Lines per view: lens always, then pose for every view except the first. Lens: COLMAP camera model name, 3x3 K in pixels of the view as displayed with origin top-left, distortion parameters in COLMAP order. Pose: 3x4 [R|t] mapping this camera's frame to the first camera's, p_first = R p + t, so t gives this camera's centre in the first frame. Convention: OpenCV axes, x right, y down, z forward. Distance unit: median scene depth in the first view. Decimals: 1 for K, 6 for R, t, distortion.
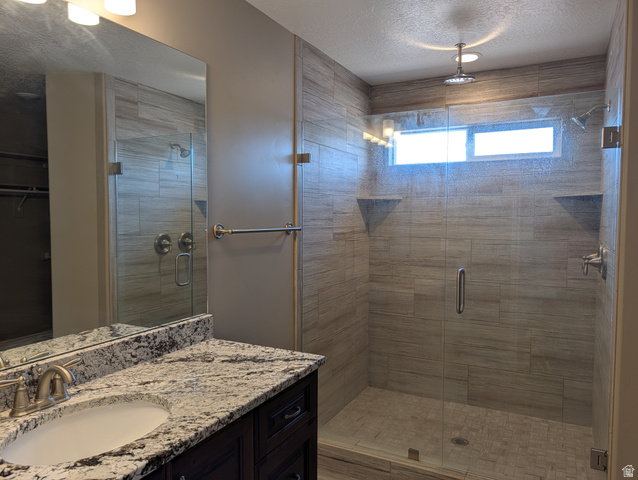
lens RADIAL K [[458.8, 0, 322.1], [0, 458.8, 236.1], [0, 0, 1]] dist [0.020884, -0.021015]
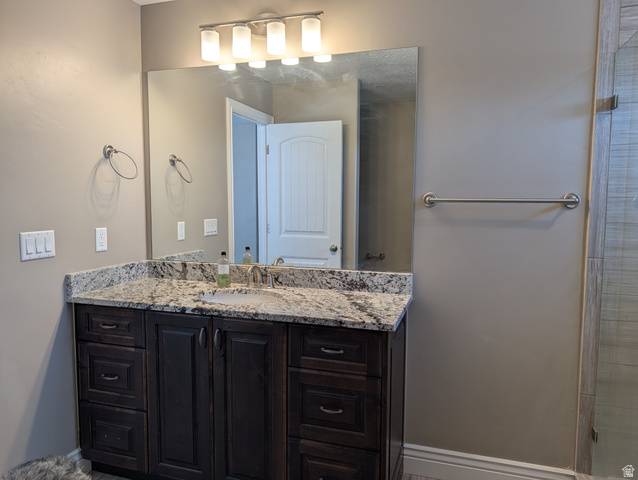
lens RADIAL K [[458.8, 0, 320.2], [0, 458.8, 244.5], [0, 0, 1]] dist [0.020884, -0.021015]
pose [[0.177984, 0.096422, -0.979298, 0.939820], [-0.051514, 0.994736, 0.088579, 0.014488], [0.982684, 0.034681, 0.182015, 0.676869]]
